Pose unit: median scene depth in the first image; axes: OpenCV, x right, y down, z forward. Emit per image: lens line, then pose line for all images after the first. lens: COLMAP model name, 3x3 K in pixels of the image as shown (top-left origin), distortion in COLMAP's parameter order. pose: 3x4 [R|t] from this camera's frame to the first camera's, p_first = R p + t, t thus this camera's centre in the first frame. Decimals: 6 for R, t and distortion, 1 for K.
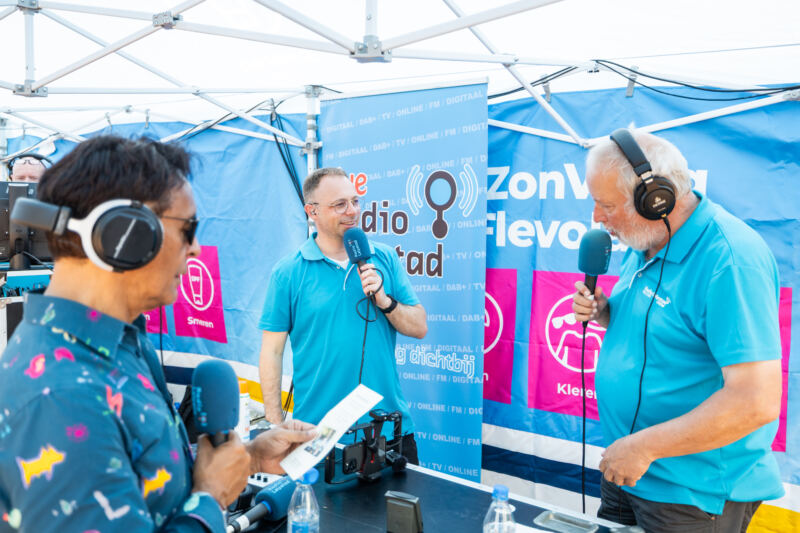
lens RADIAL K [[659.6, 0, 400.3], [0, 659.6, 239.1], [0, 0, 1]] dist [0.000727, -0.007259]
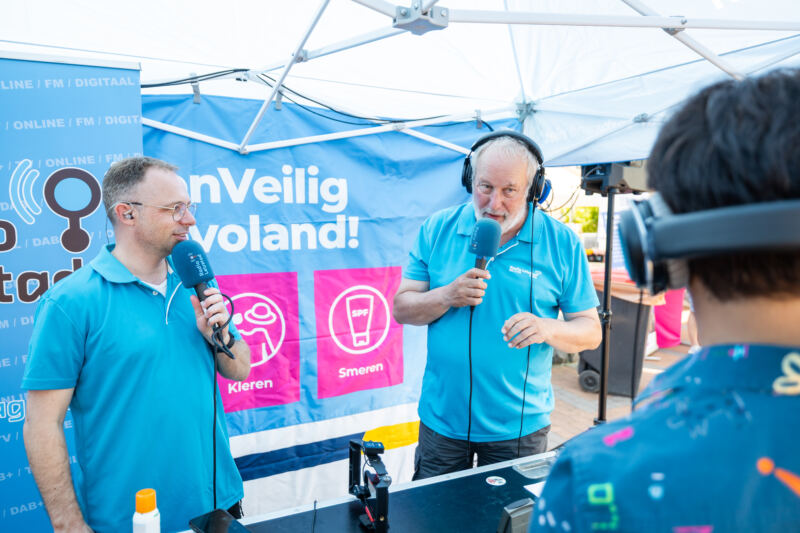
lens RADIAL K [[600.4, 0, 400.6], [0, 600.4, 262.2], [0, 0, 1]] dist [-0.003942, -0.002720]
pose [[0.482970, -0.089023, 0.871100, -0.438108], [0.055884, 0.995924, 0.070795, -0.020382], [-0.873852, 0.014489, 0.485977, 0.323582]]
